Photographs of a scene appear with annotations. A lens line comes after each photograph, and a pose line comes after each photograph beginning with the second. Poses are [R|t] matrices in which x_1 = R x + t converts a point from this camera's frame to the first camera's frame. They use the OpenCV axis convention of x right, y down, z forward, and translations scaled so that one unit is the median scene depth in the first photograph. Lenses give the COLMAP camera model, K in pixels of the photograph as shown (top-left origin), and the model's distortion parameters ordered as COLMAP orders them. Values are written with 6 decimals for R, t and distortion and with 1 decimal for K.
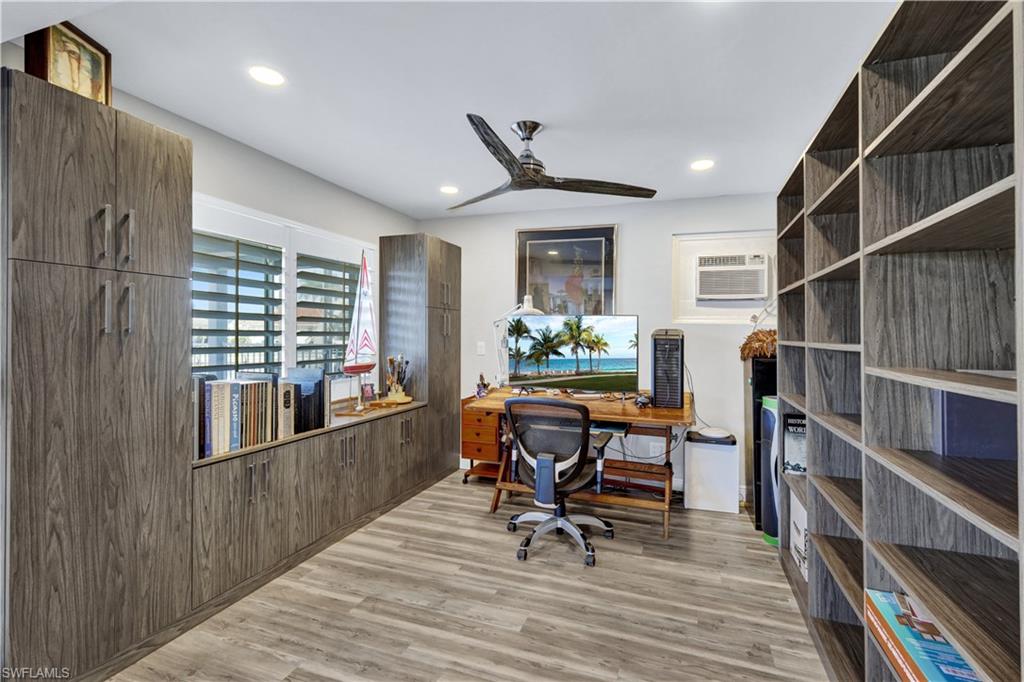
lens RADIAL K [[476.4, 0, 513.7], [0, 476.4, 322.6], [0, 0, 1]] dist [0.003908, 0.000399]
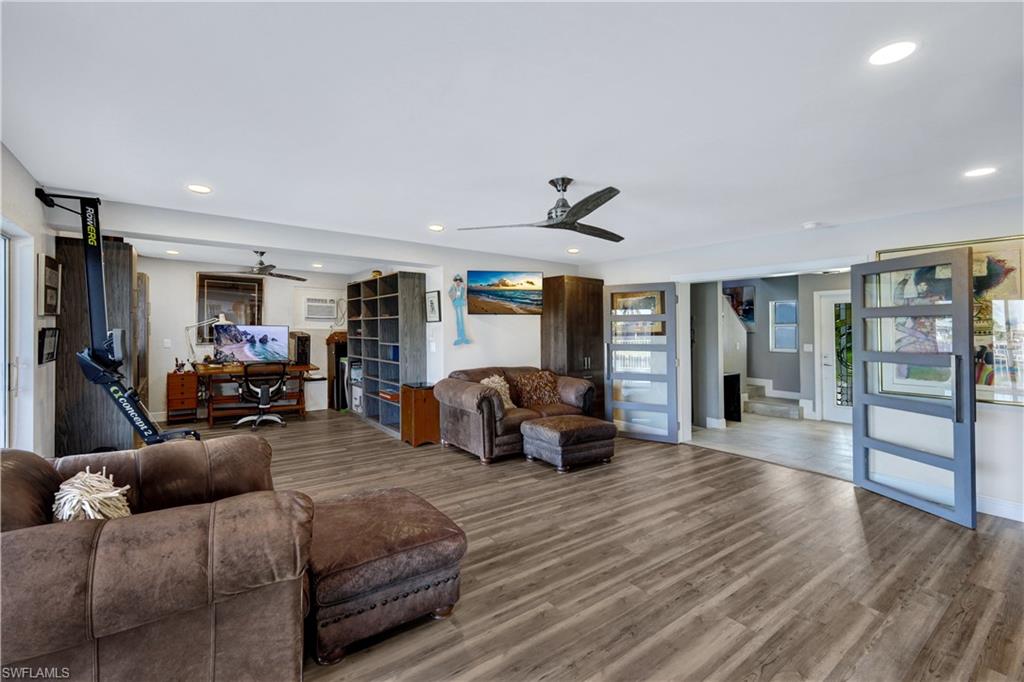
lens RADIAL K [[448.0, 0, 517.8], [0, 448.0, 332.8], [0, 0, 1]] dist [0.004081, -0.000521]
pose [[0.538998, -0.007227, 0.842276, -0.944406], [-0.022793, 0.999472, 0.023162, -0.057293], [-0.841999, -0.031682, 0.538548, -1.053270]]
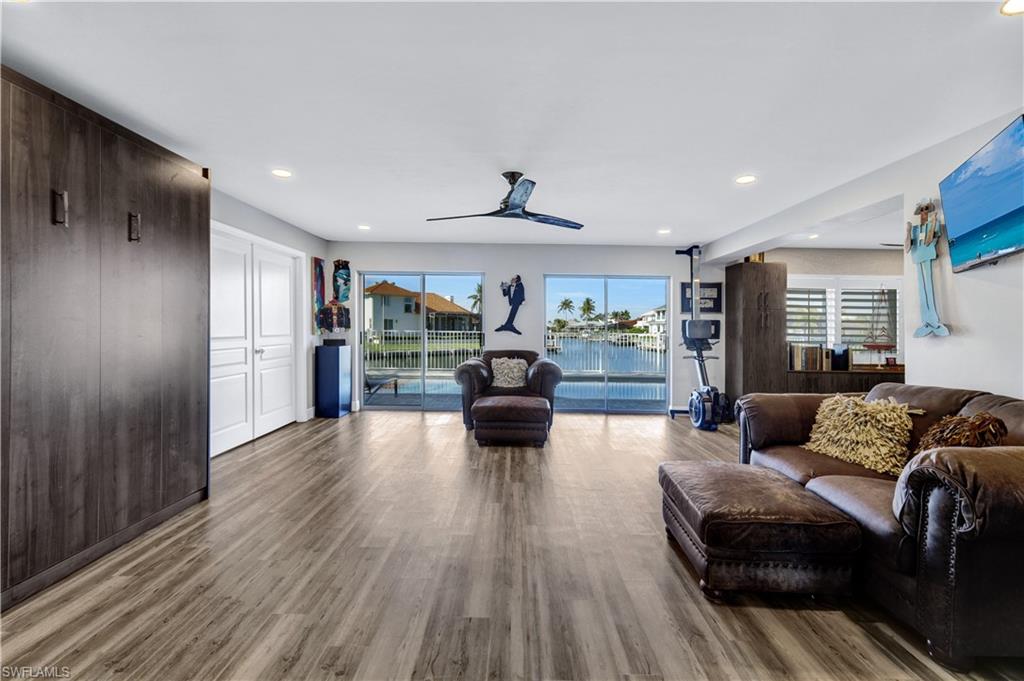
lens RADIAL K [[448.0, 0, 517.6], [0, 448.0, 339.7], [0, 0, 1]] dist [0.004081, -0.000521]
pose [[0.348918, 0.016140, -0.937014, 0.877339], [0.013560, 0.999660, 0.022269, 0.008296], [0.937055, -0.020476, 0.348580, -1.001555]]
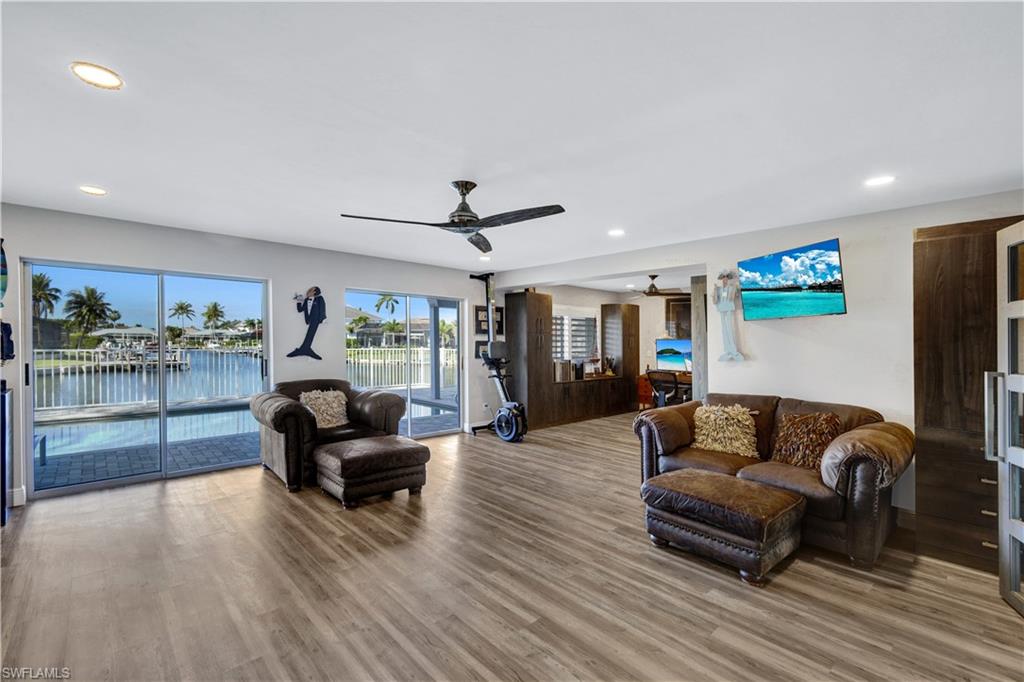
lens RADIAL K [[448.0, 0, 508.4], [0, 448.0, 341.8], [0, 0, 1]] dist [0.004081, -0.000521]
pose [[0.891384, -0.003216, -0.453238, 0.372384], [0.011691, 0.999805, 0.015898, -0.050475], [0.453099, -0.019470, 0.891248, -1.410915]]
